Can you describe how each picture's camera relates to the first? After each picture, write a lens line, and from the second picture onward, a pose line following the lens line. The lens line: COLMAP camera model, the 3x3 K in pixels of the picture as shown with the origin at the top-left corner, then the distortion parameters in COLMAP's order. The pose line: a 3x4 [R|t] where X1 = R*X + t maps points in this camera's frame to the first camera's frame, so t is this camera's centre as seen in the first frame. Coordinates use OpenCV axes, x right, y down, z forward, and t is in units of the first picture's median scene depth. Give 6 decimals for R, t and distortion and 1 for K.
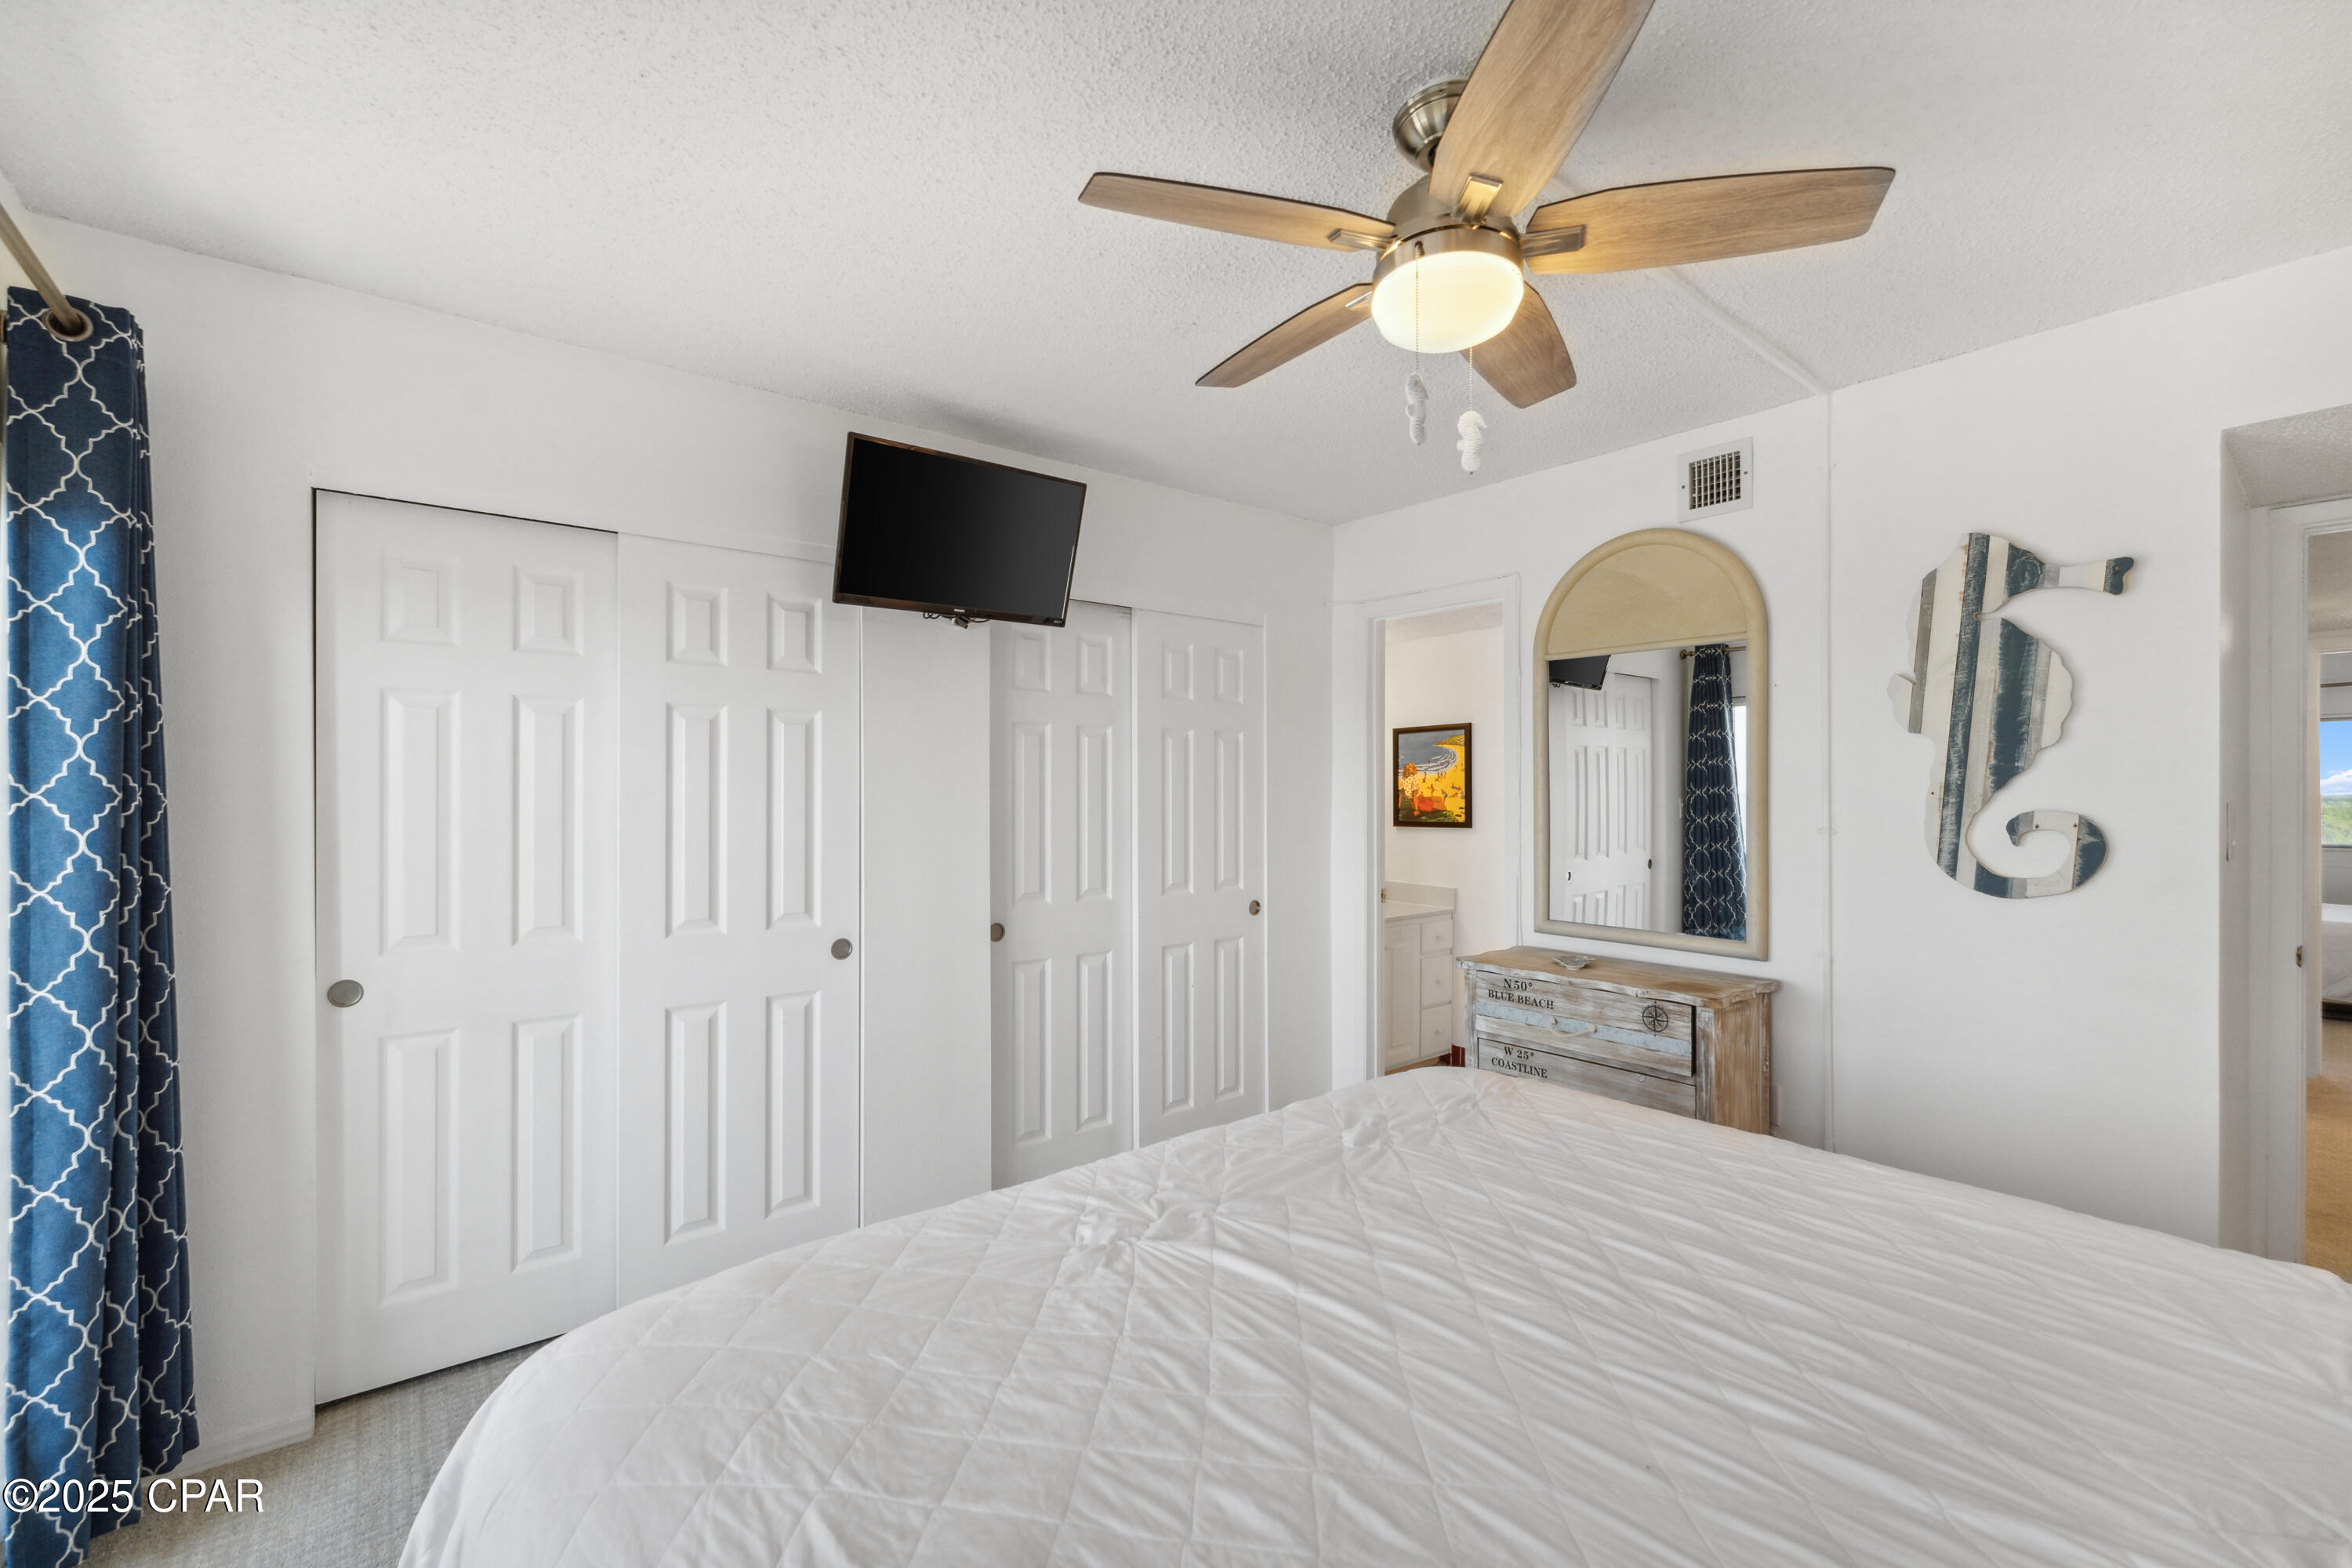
lens RADIAL K [[966.6, 0, 1169.6], [0, 966.6, 795.8], [0, 0, 1]] dist [0.002664, -0.000458]
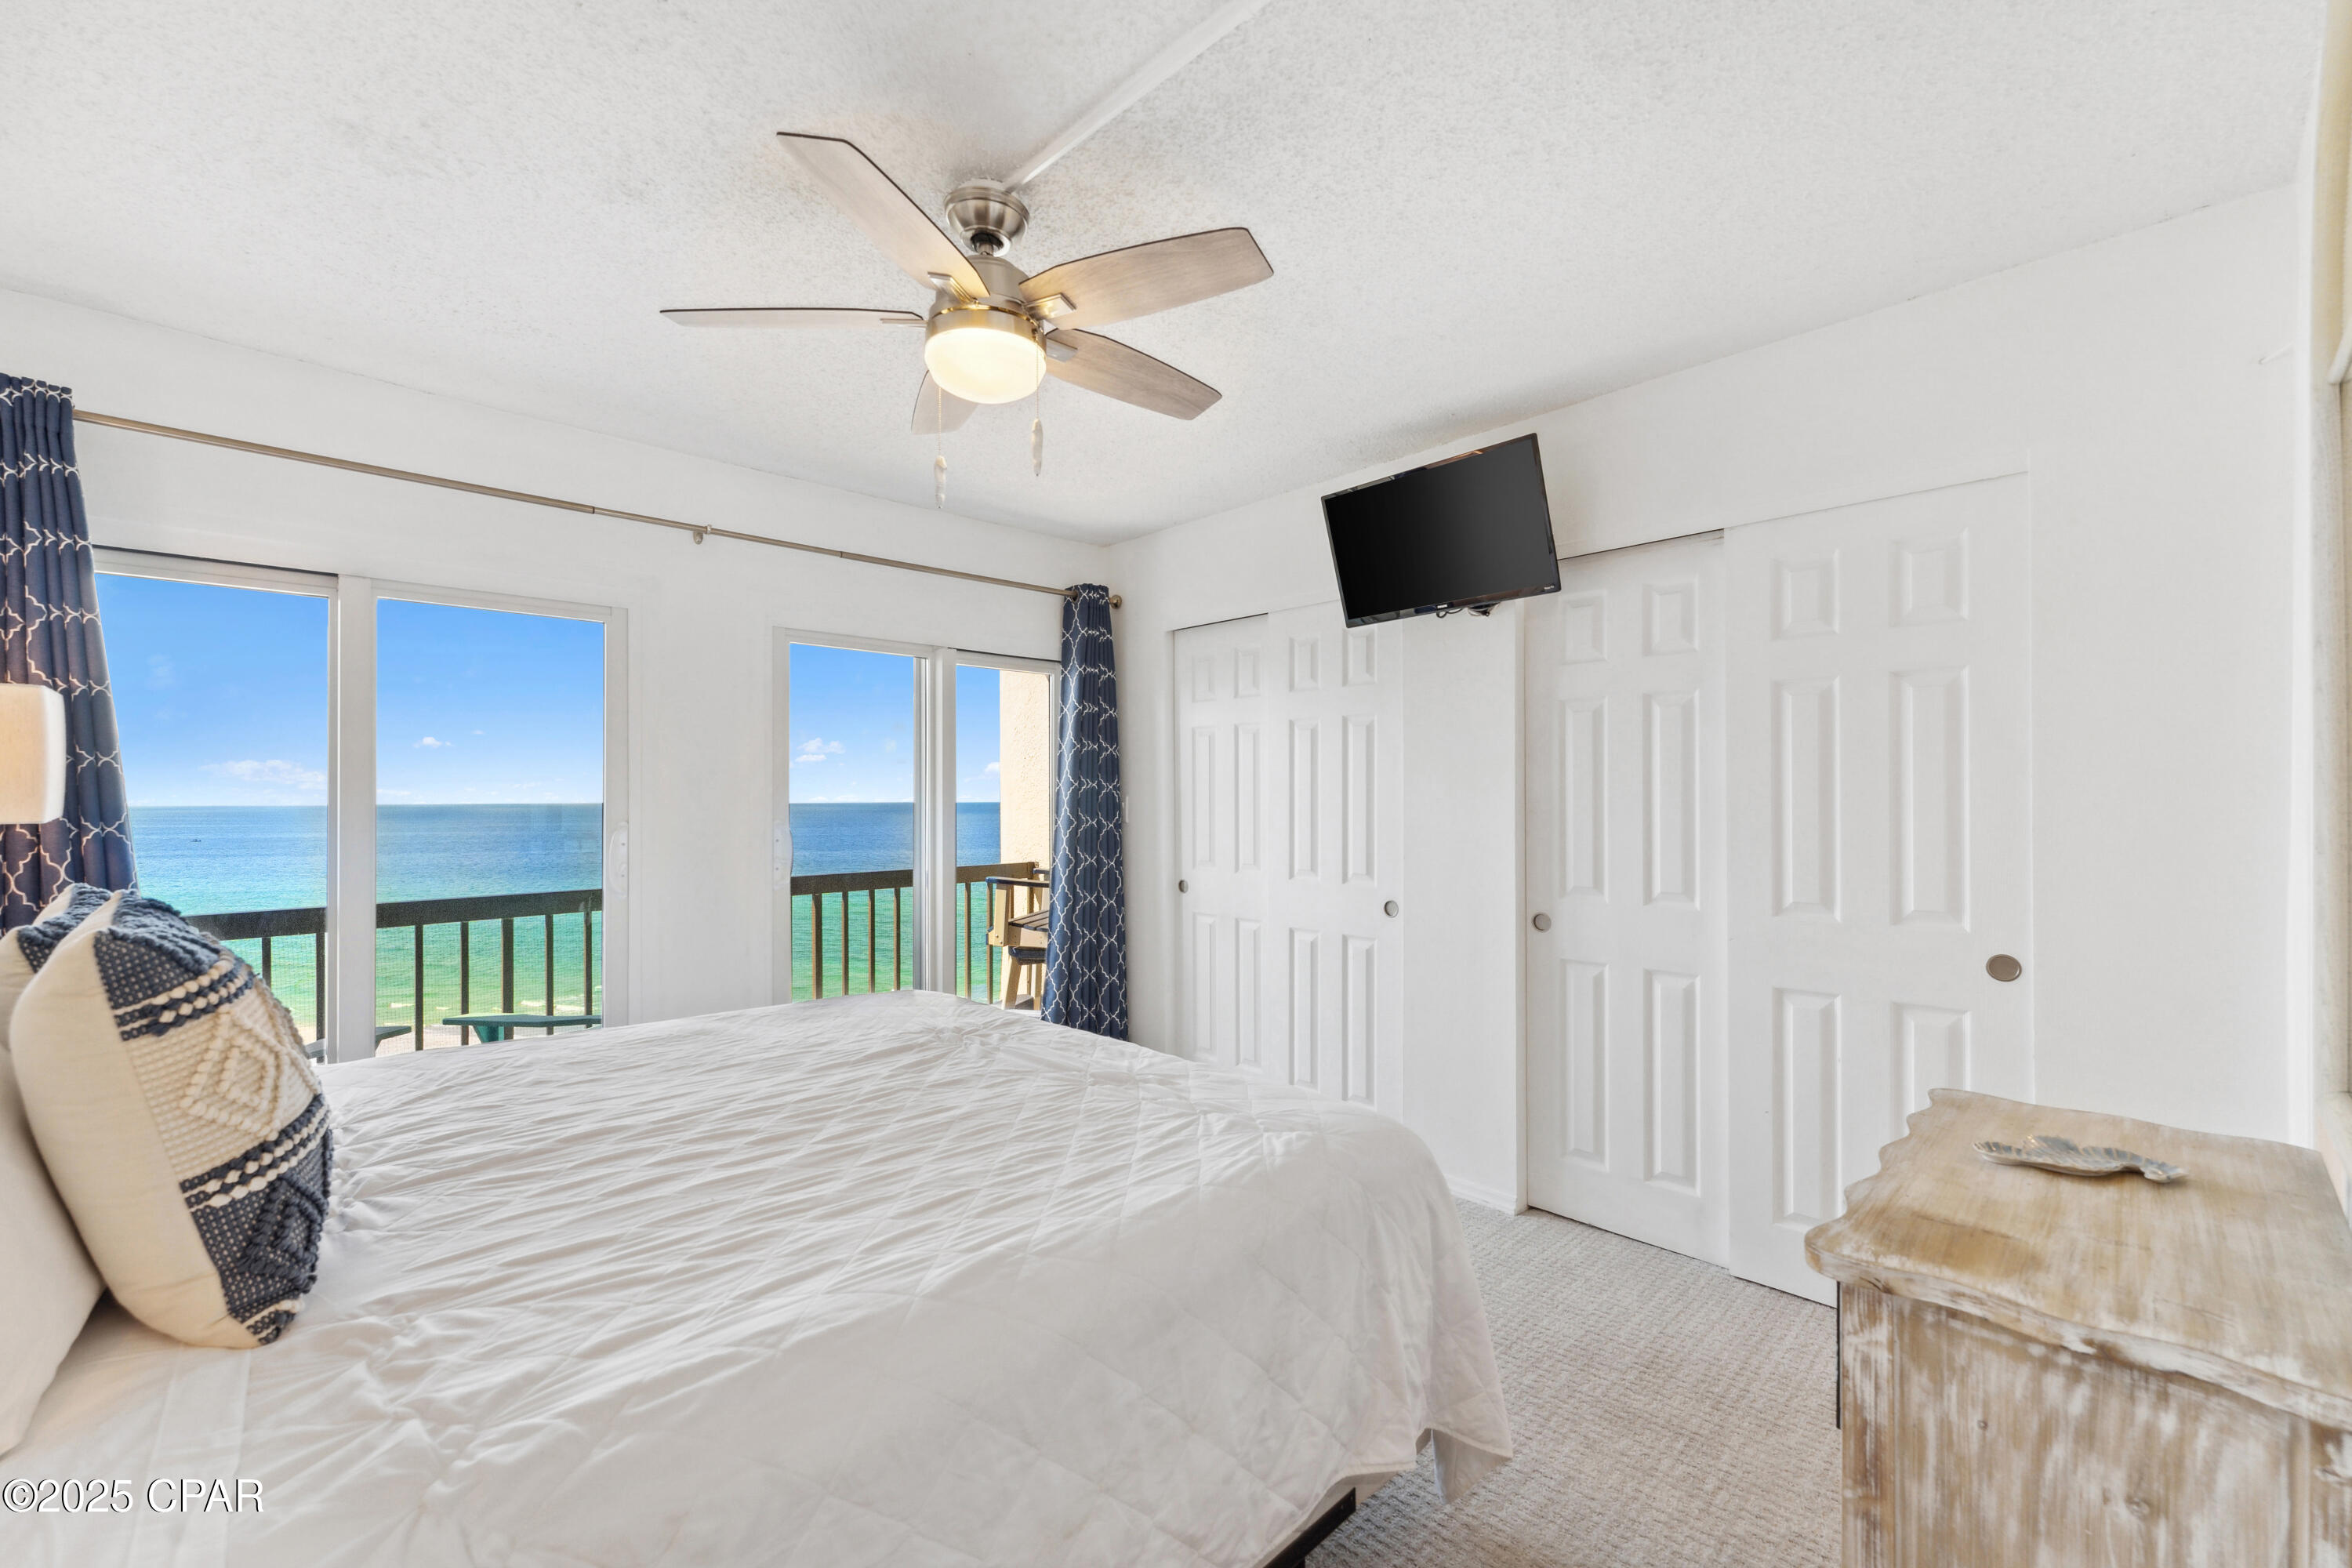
lens RADIAL K [[948.5, 0, 1176.0], [0, 948.5, 784.0], [0, 0, 1]] dist [-0.046752, -0.000084]
pose [[0.079670, -0.001911, -0.996819, 1.646246], [0.014138, 0.999900, -0.000787, -0.002140], [0.996721, -0.014030, 0.079689, 1.305418]]
